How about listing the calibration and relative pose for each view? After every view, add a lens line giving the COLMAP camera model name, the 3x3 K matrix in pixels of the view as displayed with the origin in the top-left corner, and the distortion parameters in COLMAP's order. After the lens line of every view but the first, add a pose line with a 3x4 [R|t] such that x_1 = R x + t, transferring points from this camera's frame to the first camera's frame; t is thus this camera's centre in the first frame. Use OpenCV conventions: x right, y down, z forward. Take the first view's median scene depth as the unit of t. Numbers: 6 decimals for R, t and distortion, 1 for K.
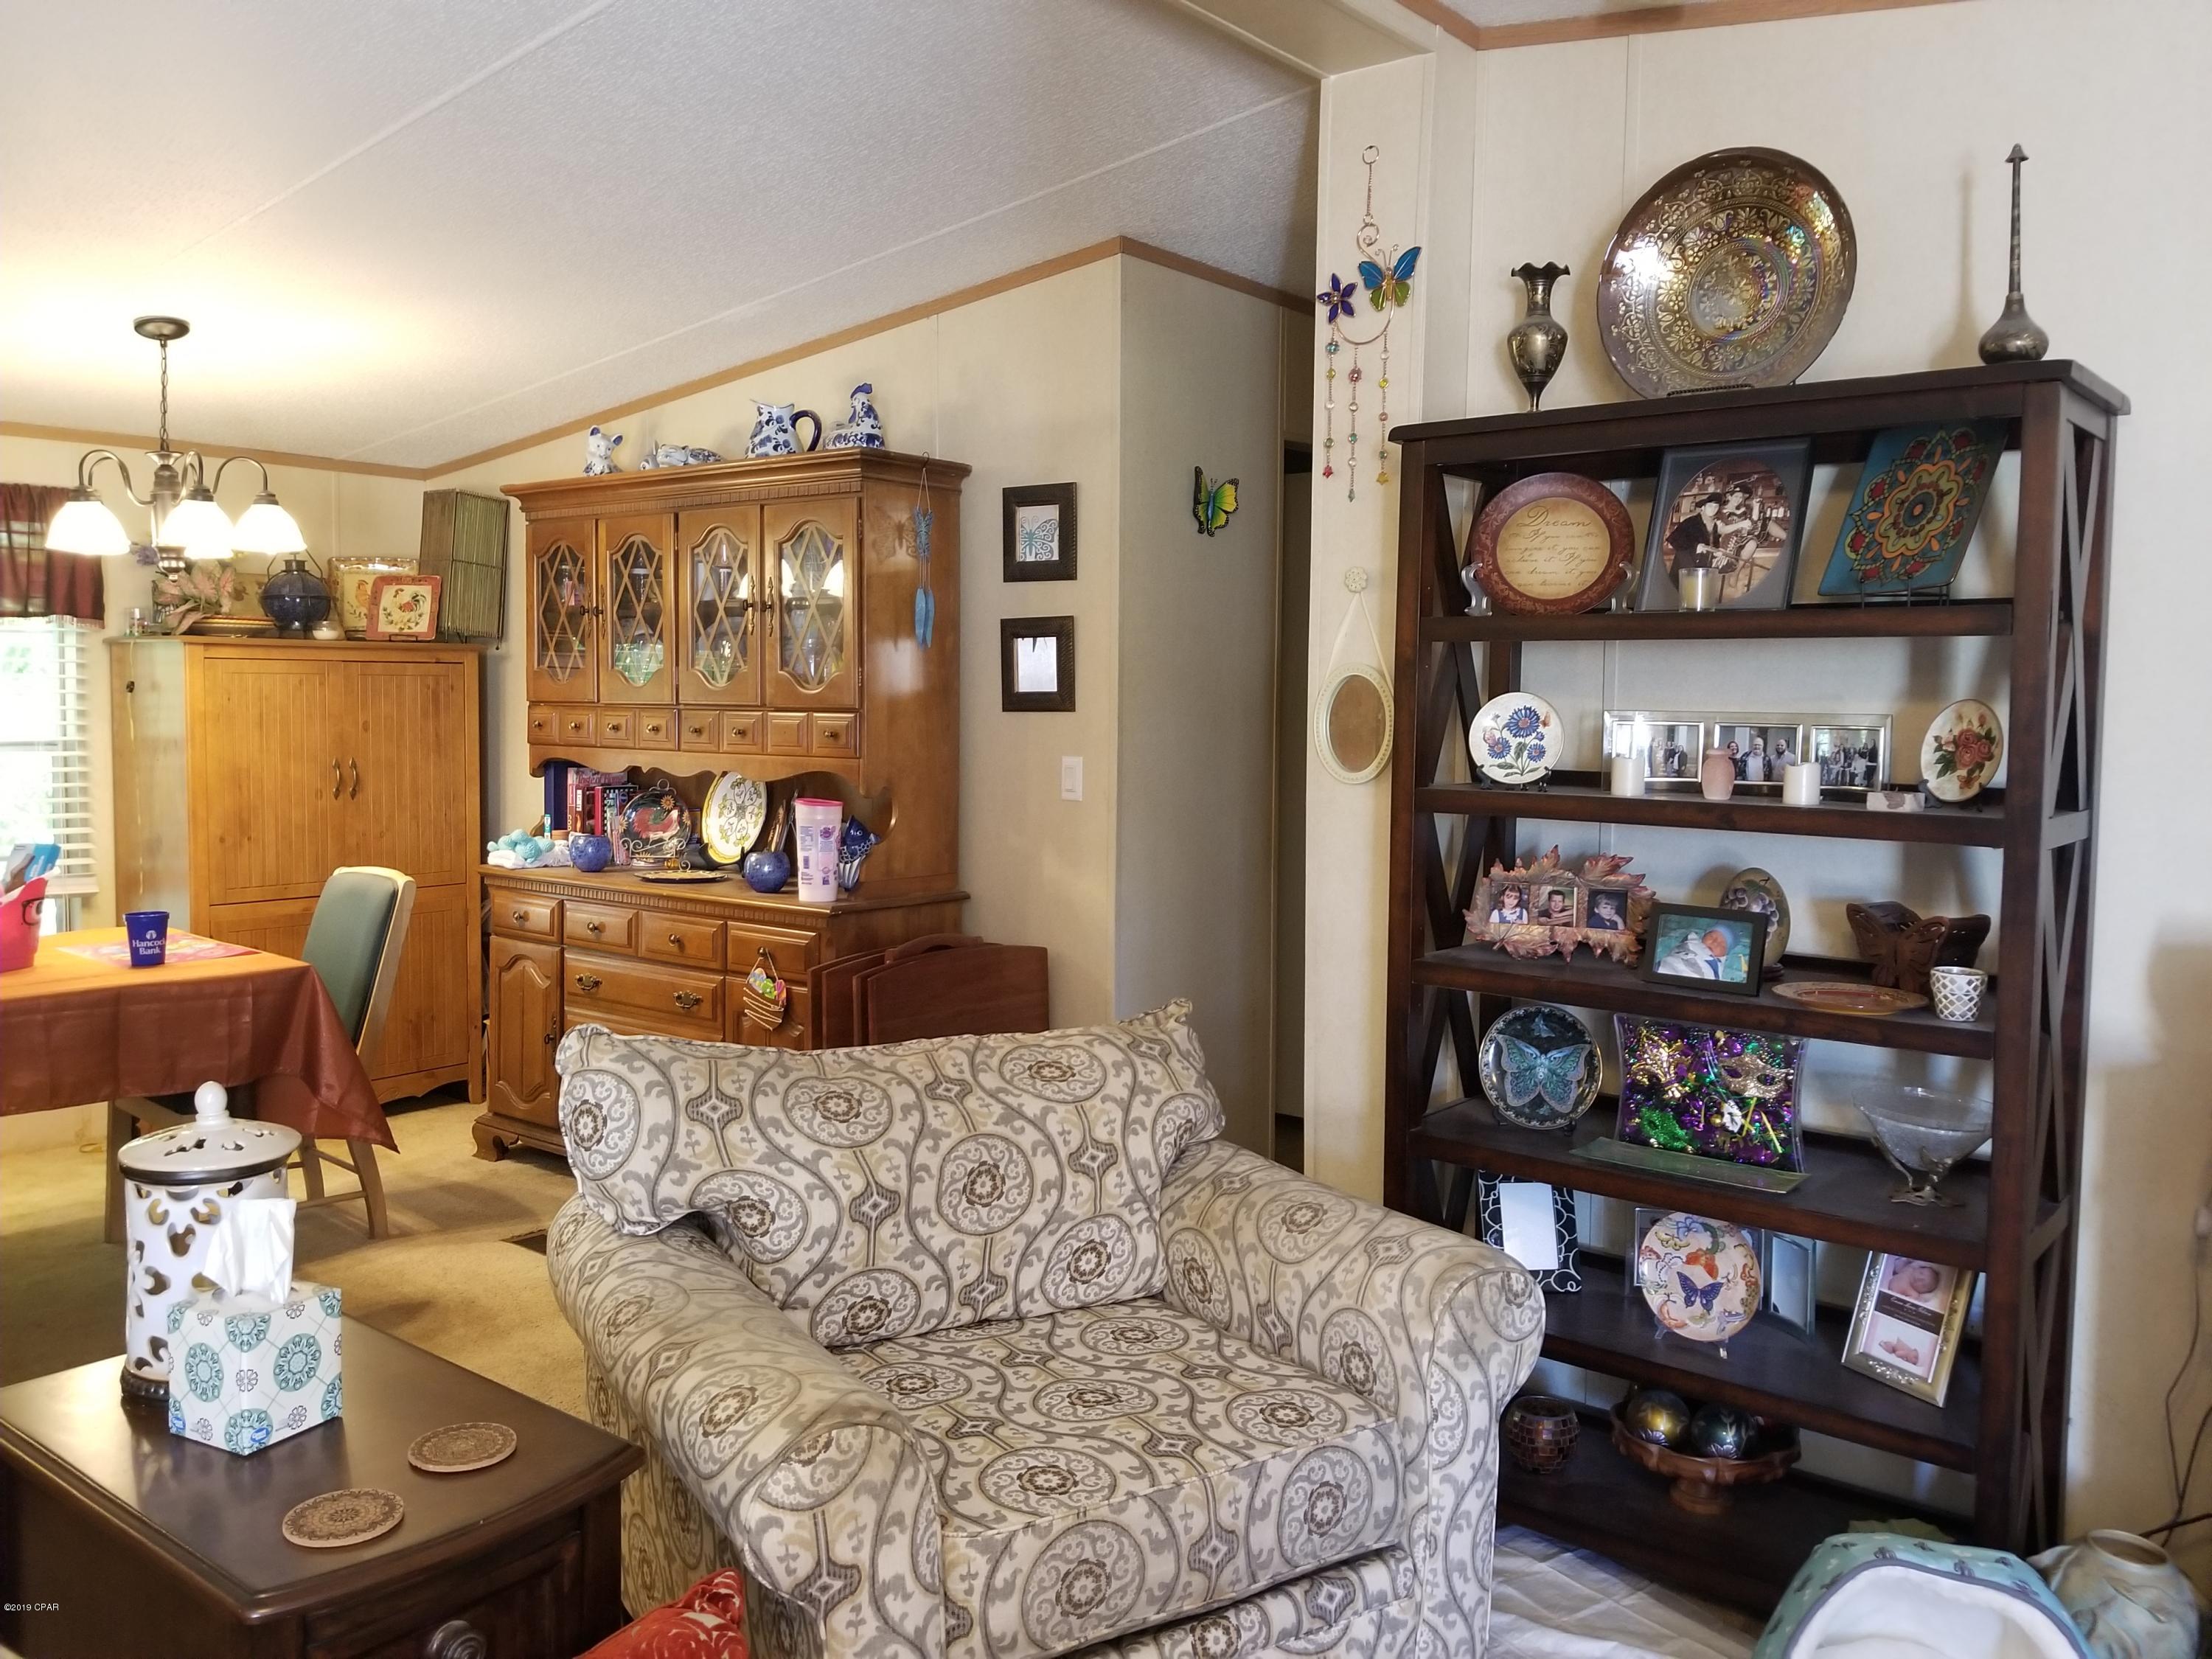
lens RADIAL K [[1685.2, 0, 1131.5], [0, 1685.2, 774.5], [0, 0, 1]] dist [0.097771, -0.171801]
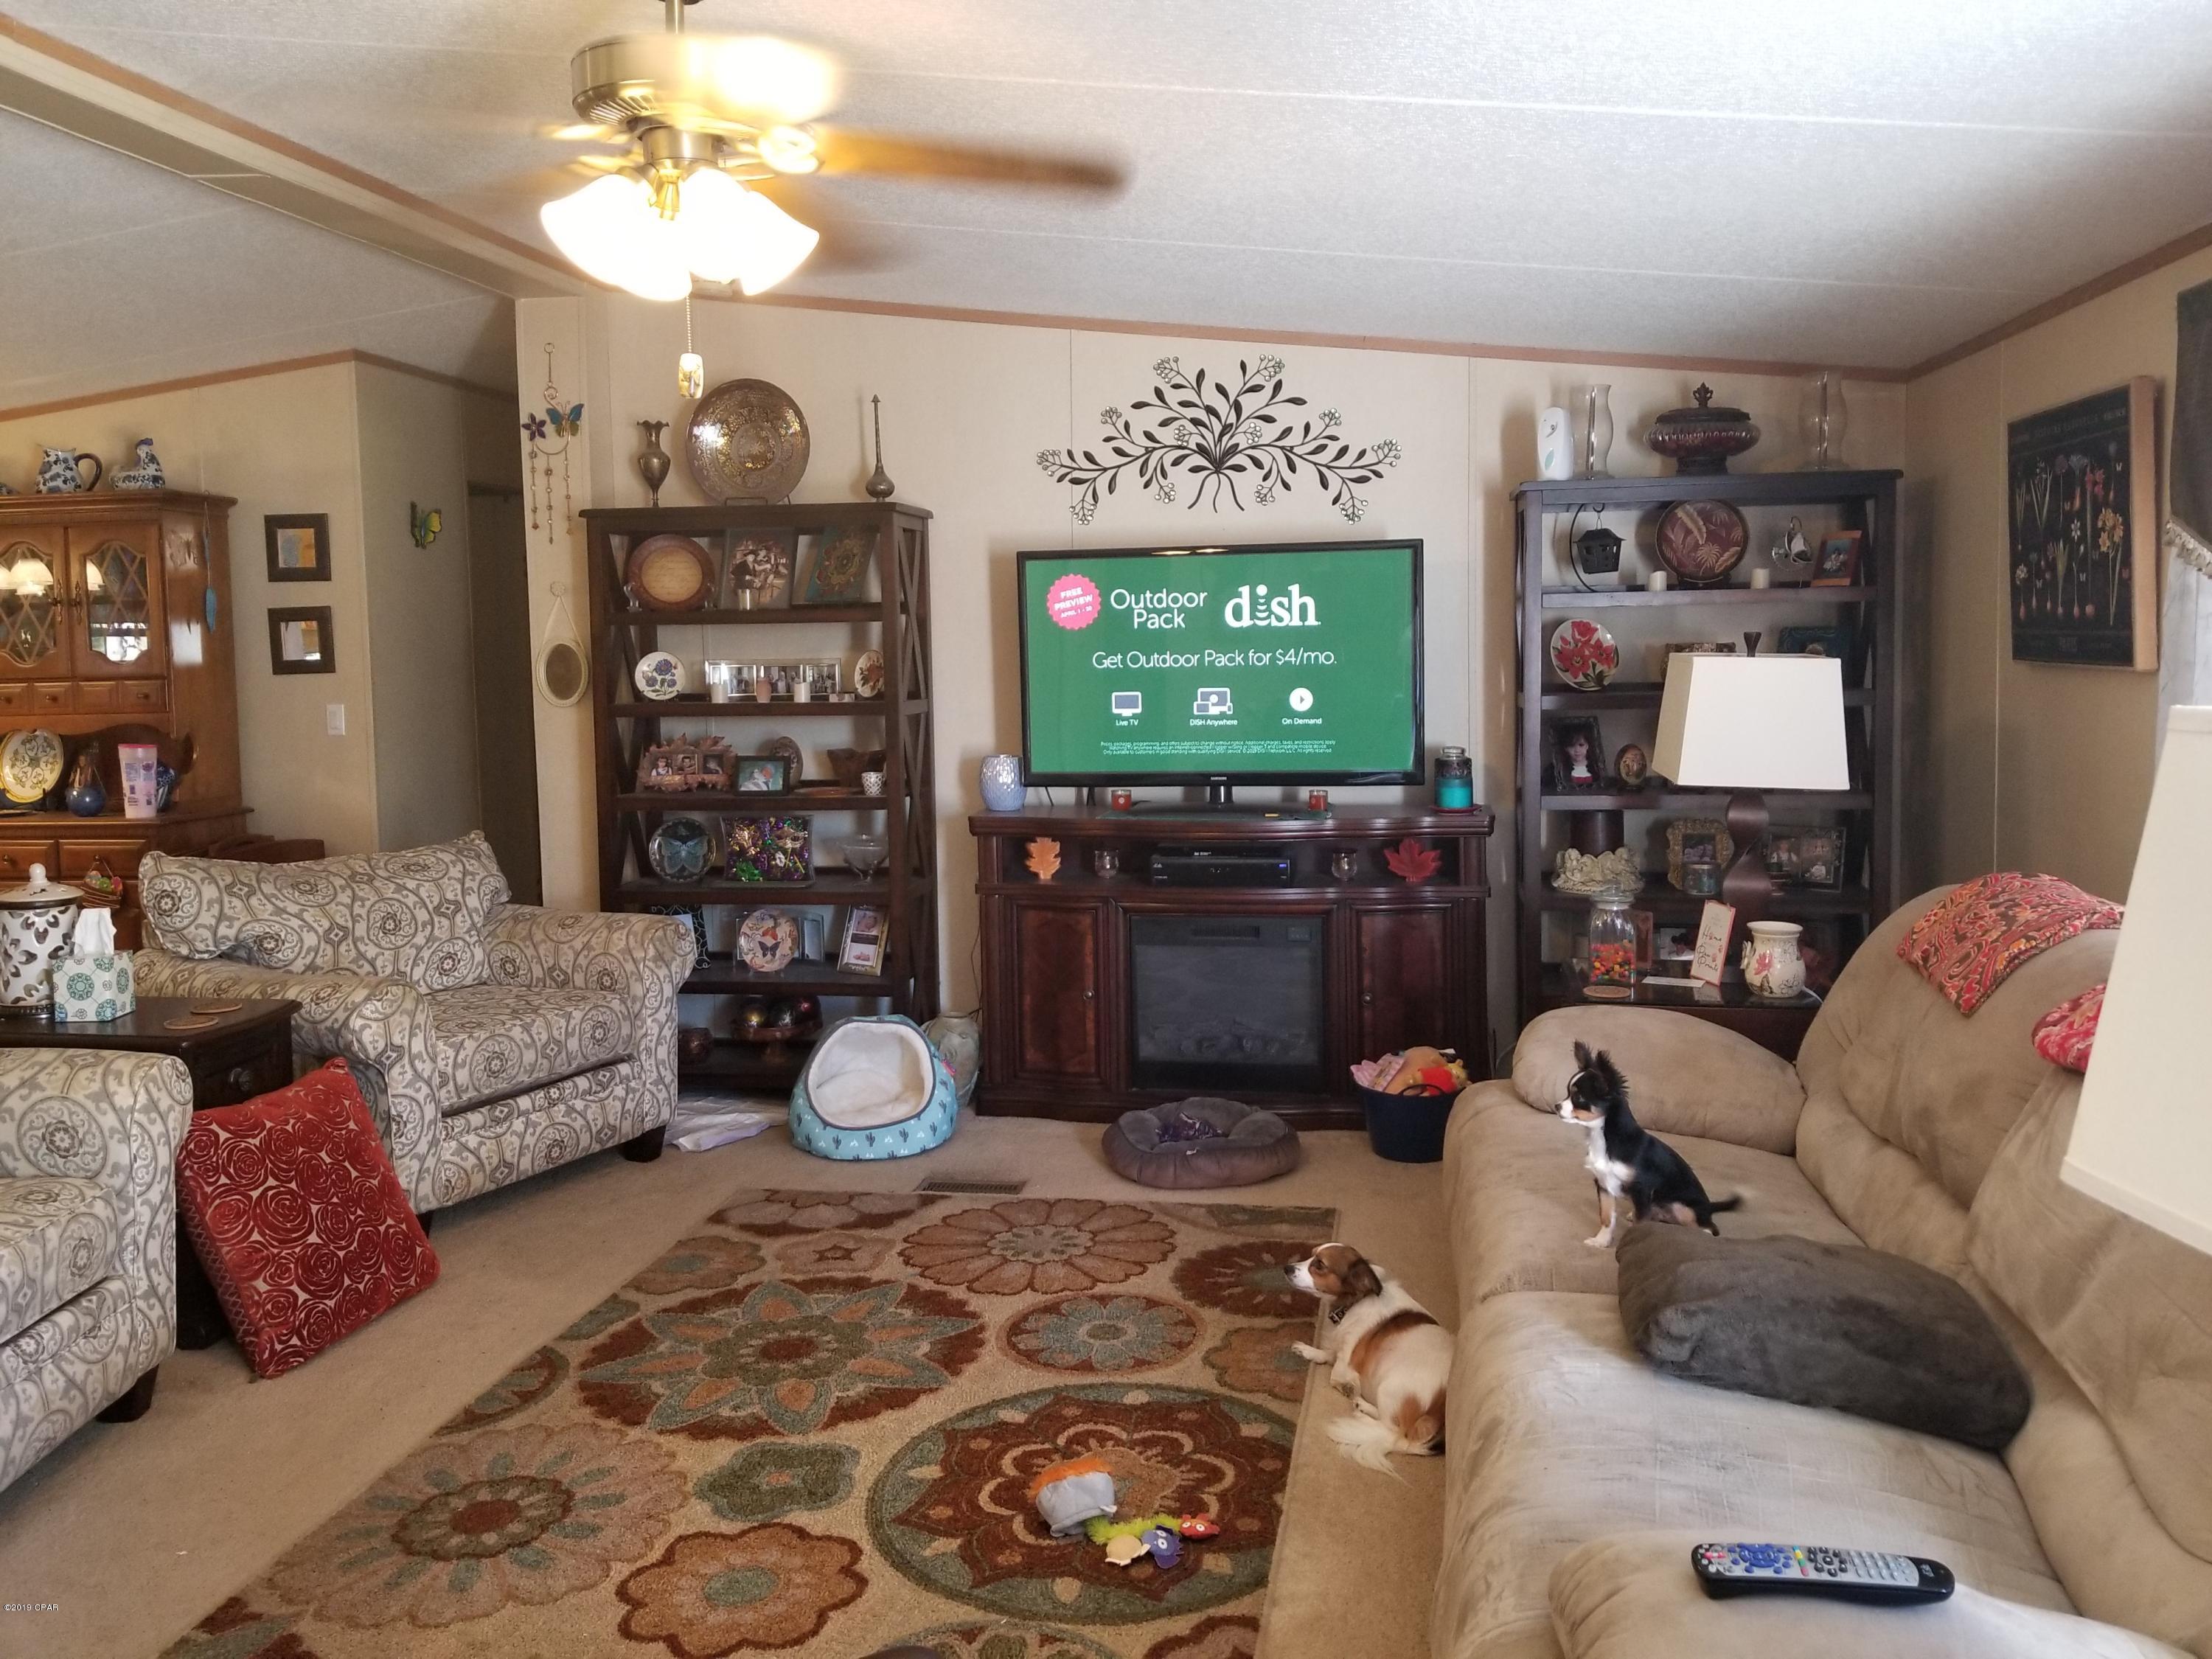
lens RADIAL K [[1685.2, 0, 1131.5], [0, 1685.2, 774.5], [0, 0, 1]] dist [0.097771, -0.171801]
pose [[0.864118, -0.065990, 0.498944, -0.284984], [0.052529, 0.997778, 0.040990, 0.040113], [-0.500540, -0.009212, 0.865664, -0.954011]]
